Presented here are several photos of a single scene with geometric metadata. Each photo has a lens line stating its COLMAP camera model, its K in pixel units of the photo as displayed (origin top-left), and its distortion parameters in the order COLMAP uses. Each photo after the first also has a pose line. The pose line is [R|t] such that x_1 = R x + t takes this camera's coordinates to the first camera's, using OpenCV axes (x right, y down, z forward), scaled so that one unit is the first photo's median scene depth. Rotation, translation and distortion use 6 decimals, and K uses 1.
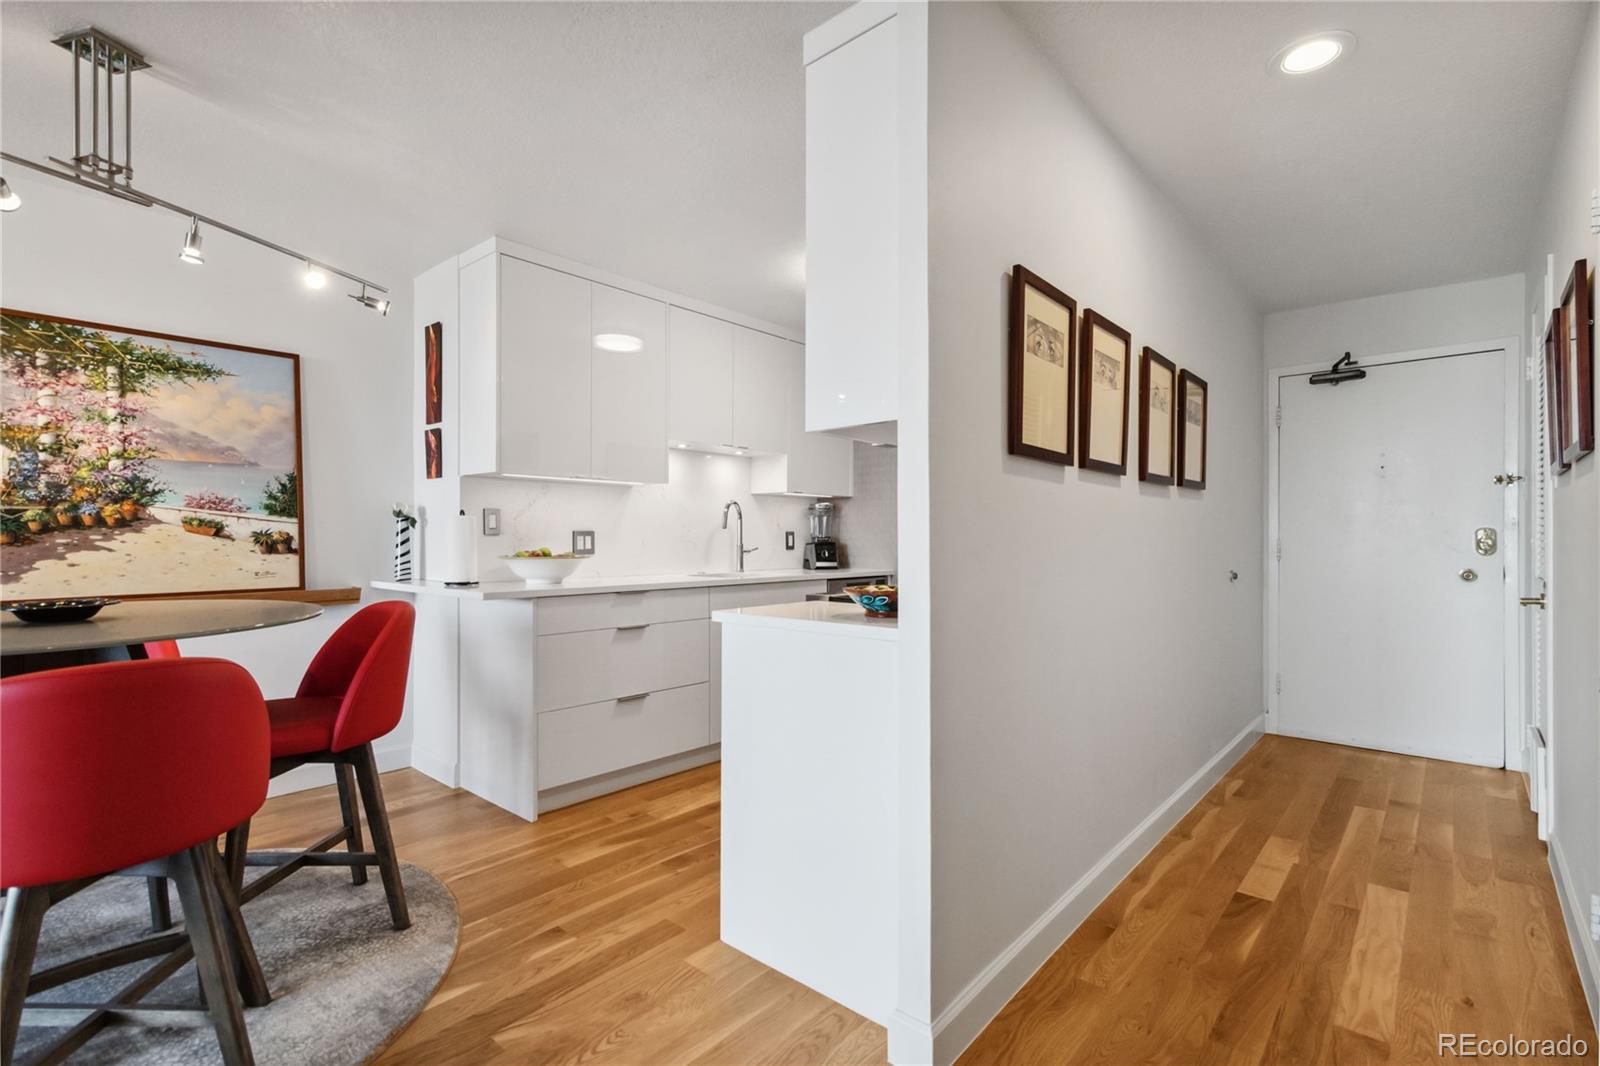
lens RADIAL K [[757.1, 0, 800.0], [0, 757.1, 529.8], [0, 0, 1]] dist [-0.002059, -0.000090]
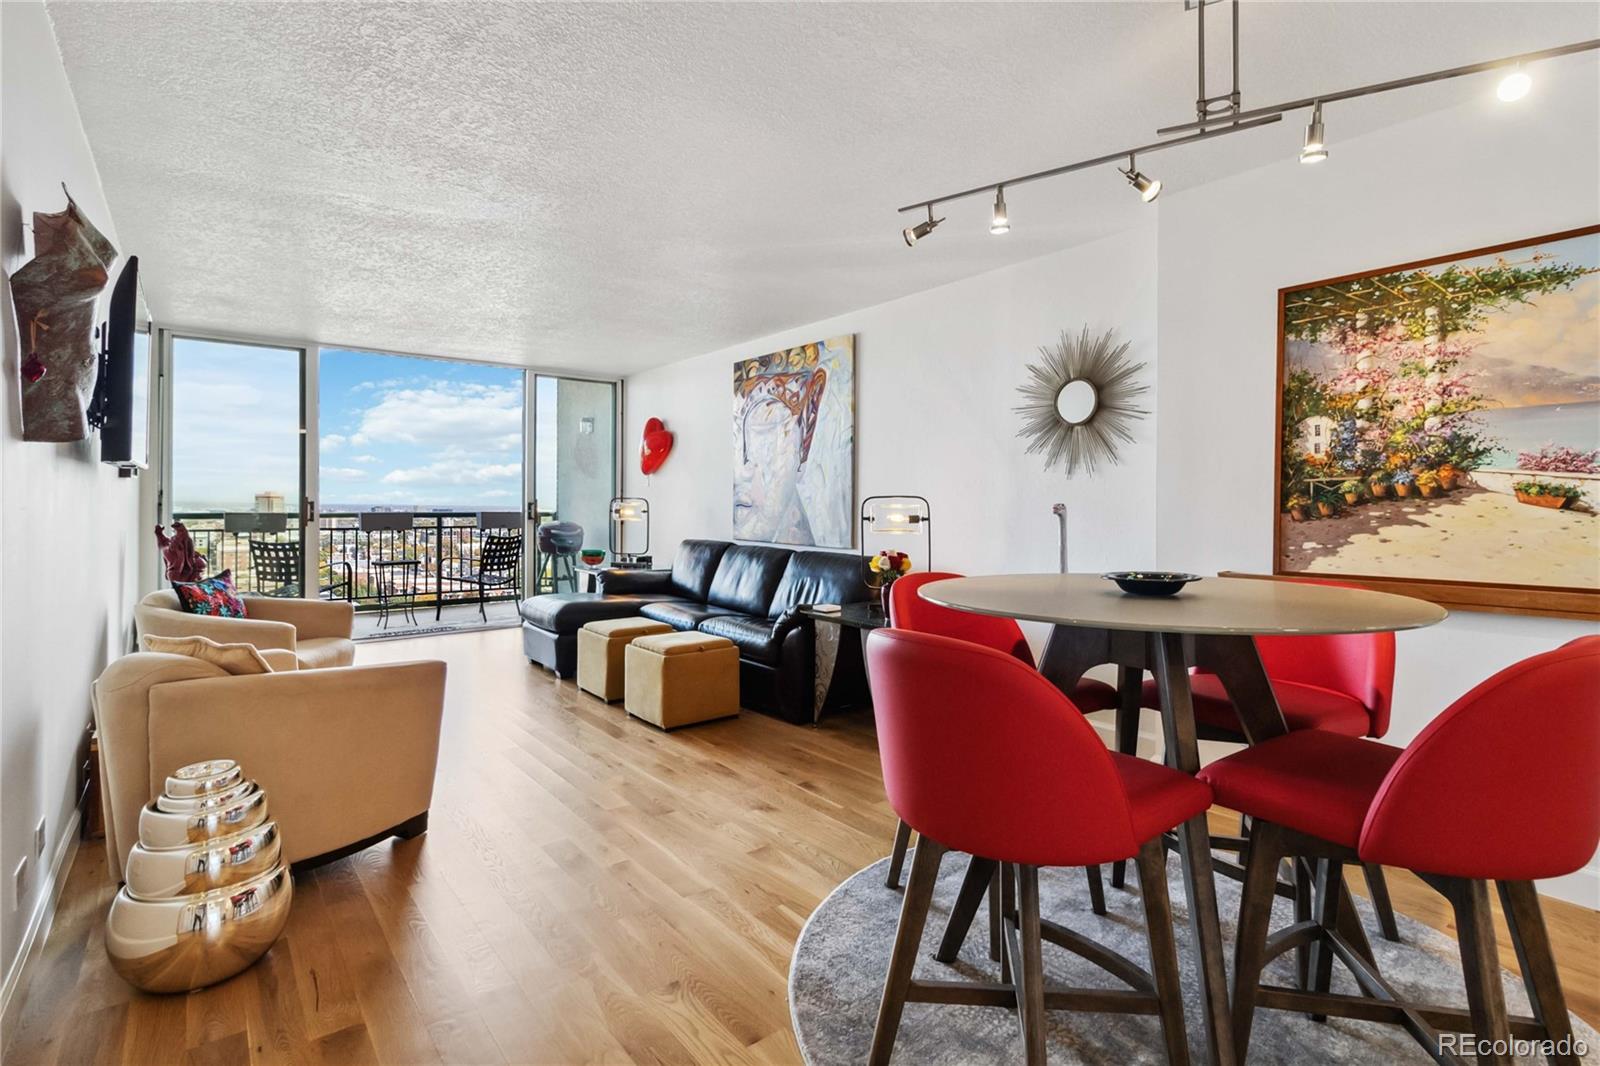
lens RADIAL K [[753.0, 0, 792.1], [0, 753.0, 503.2], [0, 0, 1]] dist [-0.000455, -0.000309]
pose [[-0.189161, -0.003269, -0.981941, 0.048078], [0.008737, 0.999949, -0.005012, 0.000401], [0.981907, -0.009527, -0.189122, 0.462657]]
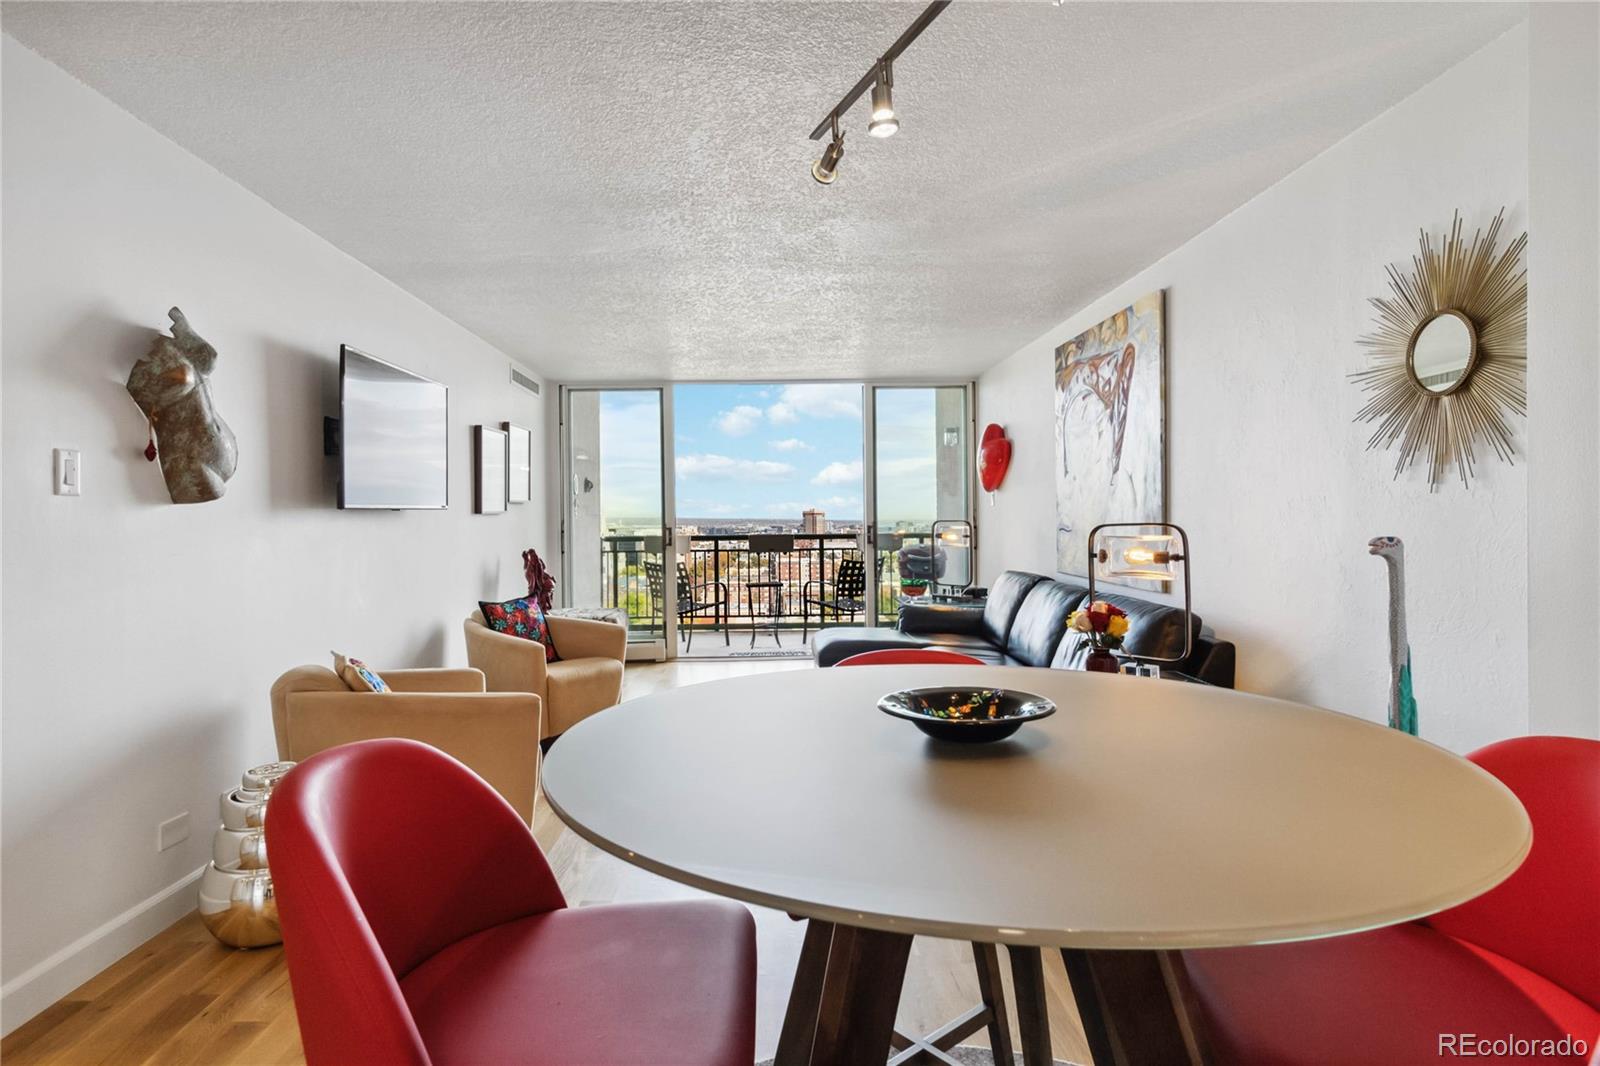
lens RADIAL K [[832.3, 0, 789.5], [0, 832.3, 525.7], [0, 0, 1]] dist [0.000051, 0.000743]
pose [[-0.733287, 0.012376, -0.679807, -0.258702], [0.018532, 0.999827, -0.001788, -0.017833], [0.679667, -0.013909, -0.733389, 0.797995]]
